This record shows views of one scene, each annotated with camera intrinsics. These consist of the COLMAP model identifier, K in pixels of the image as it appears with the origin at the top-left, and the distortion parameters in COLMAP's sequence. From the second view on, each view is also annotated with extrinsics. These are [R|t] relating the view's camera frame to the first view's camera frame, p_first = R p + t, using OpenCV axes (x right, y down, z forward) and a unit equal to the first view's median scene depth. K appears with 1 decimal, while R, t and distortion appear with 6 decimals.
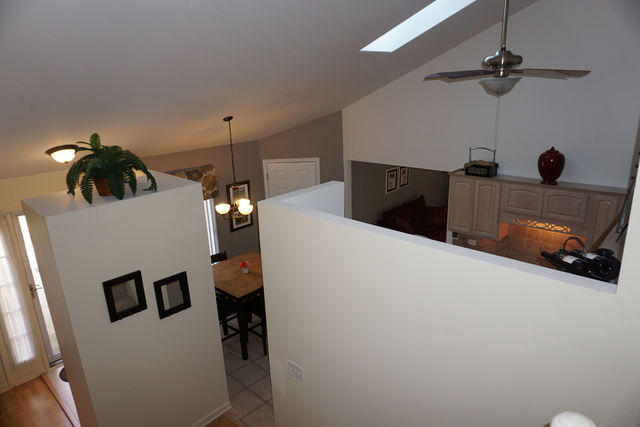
lens RADIAL K [[430.3, 0, 322.9], [0, 430.3, 217.2], [0, 0, 1]] dist [-0.021569, 0.013025]
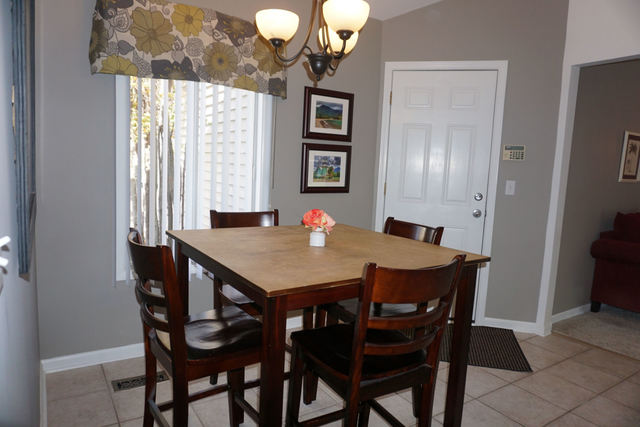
lens RADIAL K [[430.3, 0, 319.4], [0, 430.3, 216.3], [0, 0, 1]] dist [-0.021569, 0.013025]
pose [[0.969478, 0.102296, -0.222819, -0.084463], [-0.140578, 0.976503, -0.163337, 0.128573], [0.200874, 0.189675, 0.961079, 0.538901]]
